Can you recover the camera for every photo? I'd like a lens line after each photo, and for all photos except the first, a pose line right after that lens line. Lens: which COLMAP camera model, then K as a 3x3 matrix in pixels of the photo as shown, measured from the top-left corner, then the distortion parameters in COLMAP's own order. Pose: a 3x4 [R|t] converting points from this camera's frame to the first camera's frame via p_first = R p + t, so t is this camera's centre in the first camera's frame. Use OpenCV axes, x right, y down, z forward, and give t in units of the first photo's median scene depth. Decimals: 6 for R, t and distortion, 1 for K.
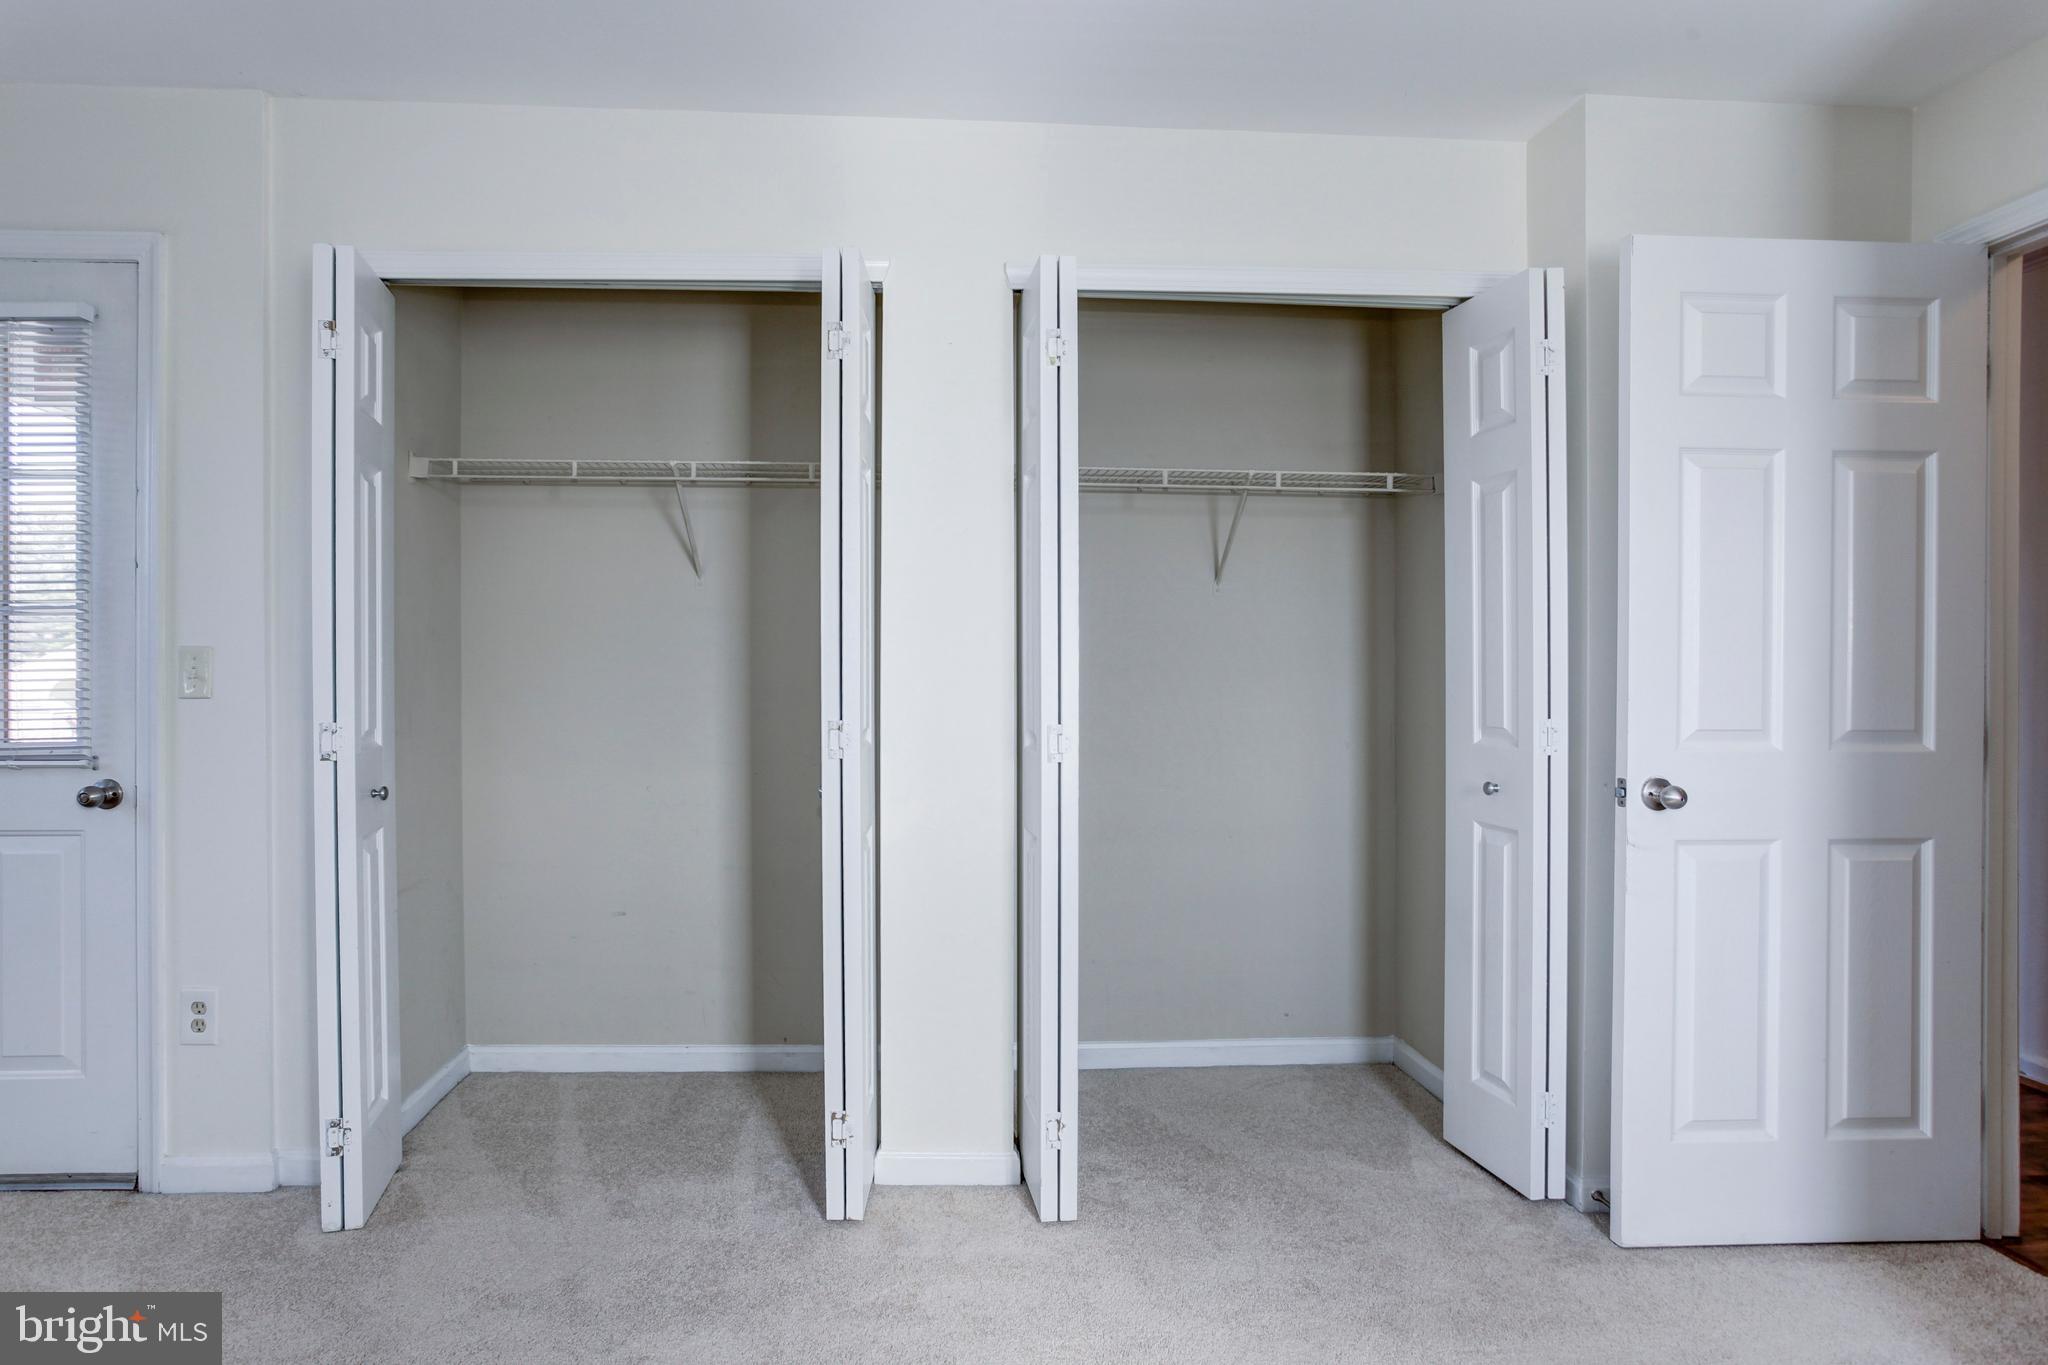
lens RADIAL K [[1064.8, 0, 1018.2], [0, 1064.8, 670.3], [0, 0, 1]] dist [-0.067019, 0.032600]
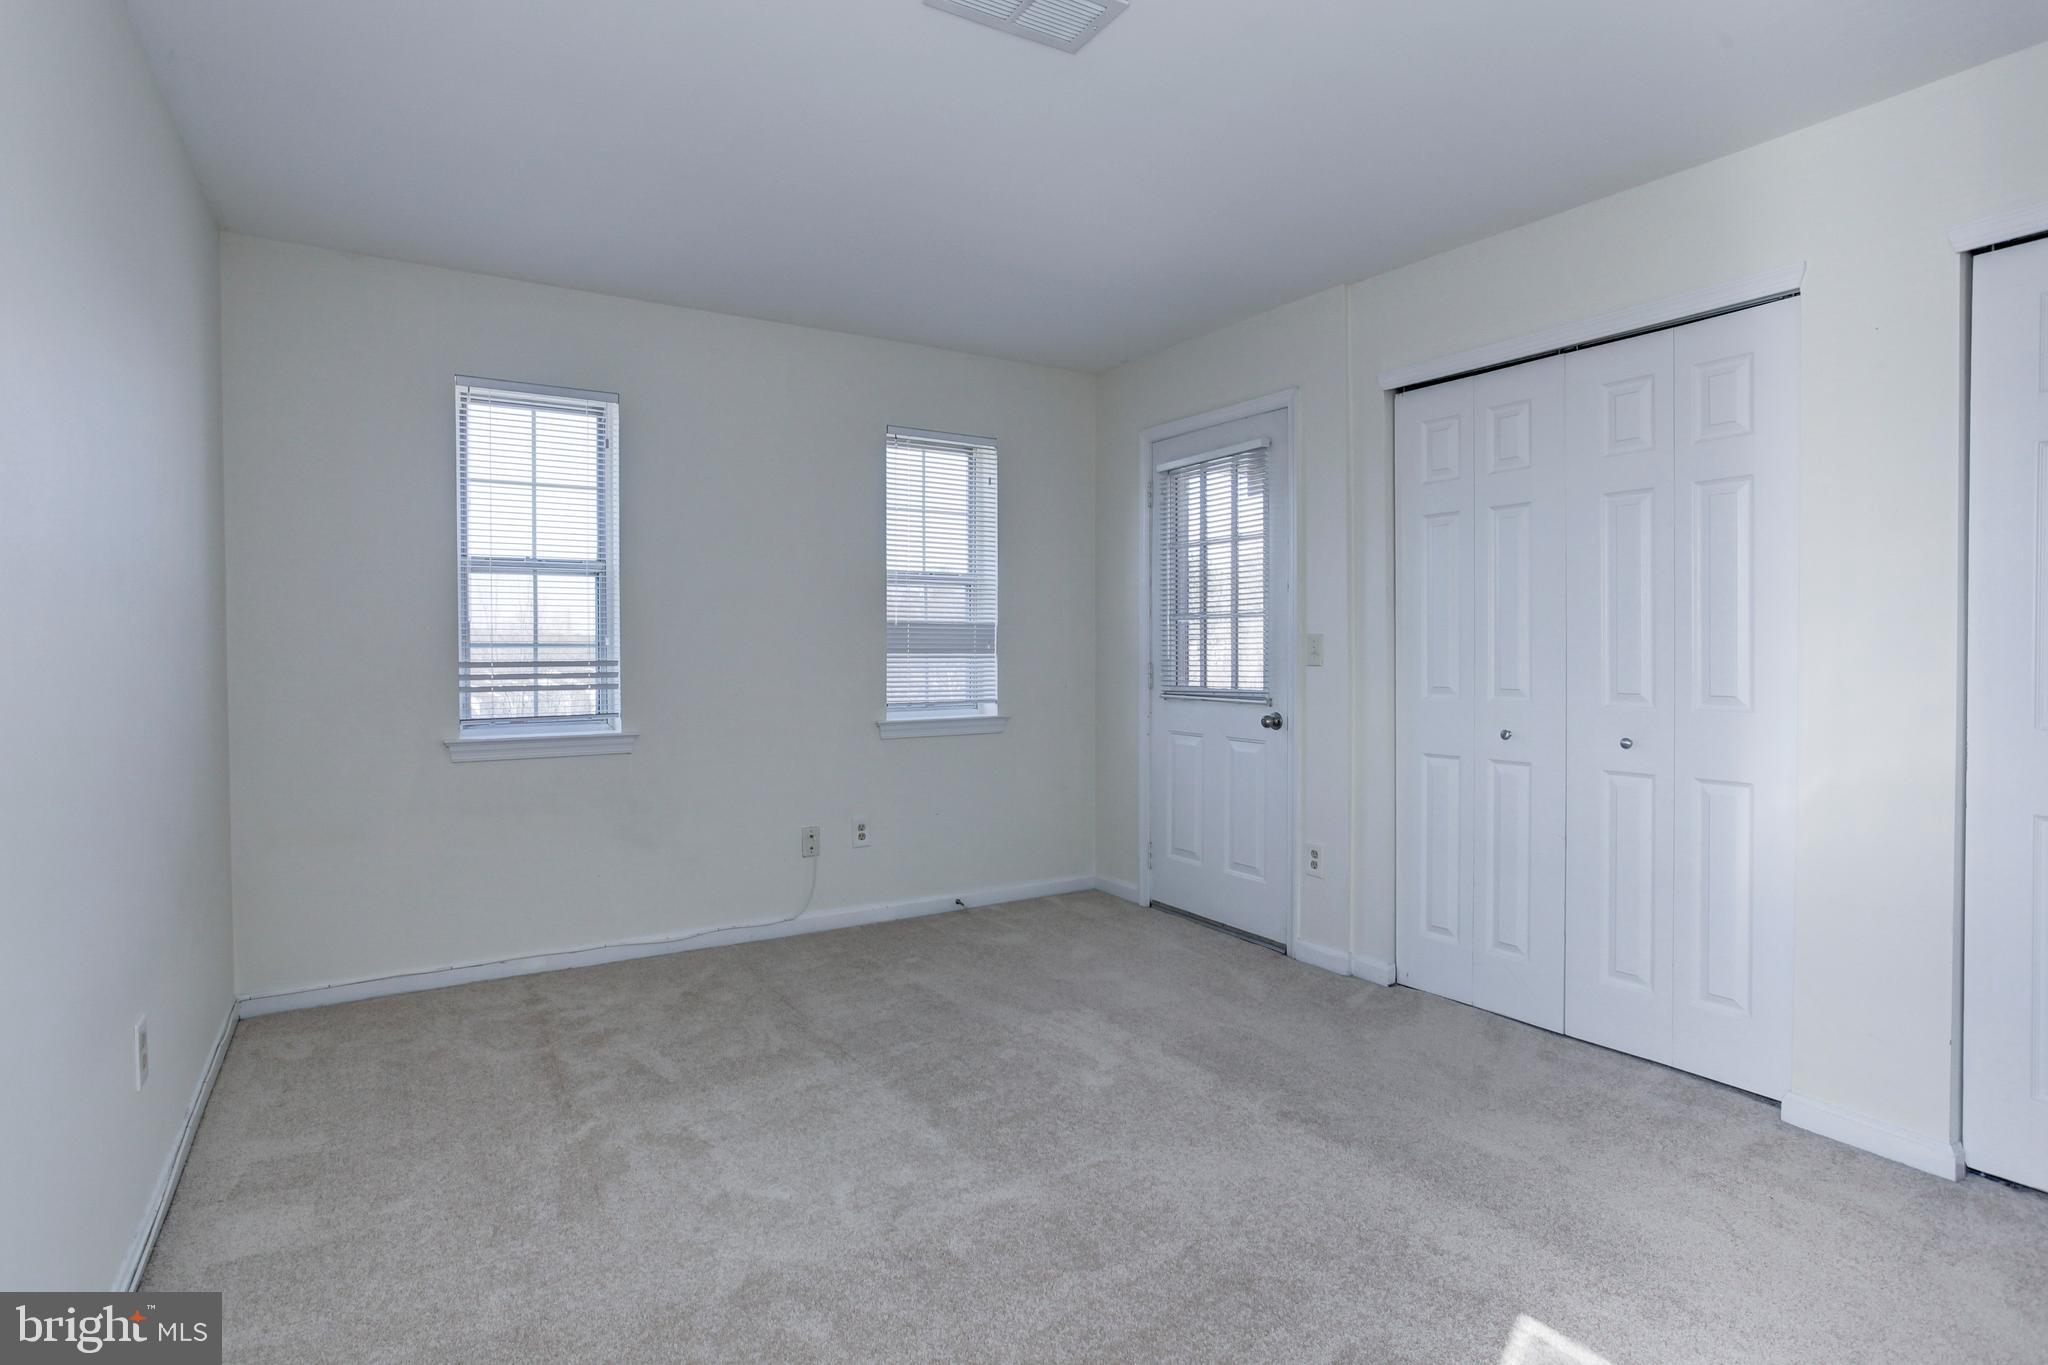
lens RADIAL K [[1064.8, 0, 1018.2], [0, 1064.8, 670.3], [0, 0, 1]] dist [-0.067019, 0.032600]
pose [[0.491180, 0.021637, -0.870790, 0.444006], [-0.000538, 0.999699, 0.024537, -0.007386], [0.871058, -0.011583, 0.491043, -0.241924]]
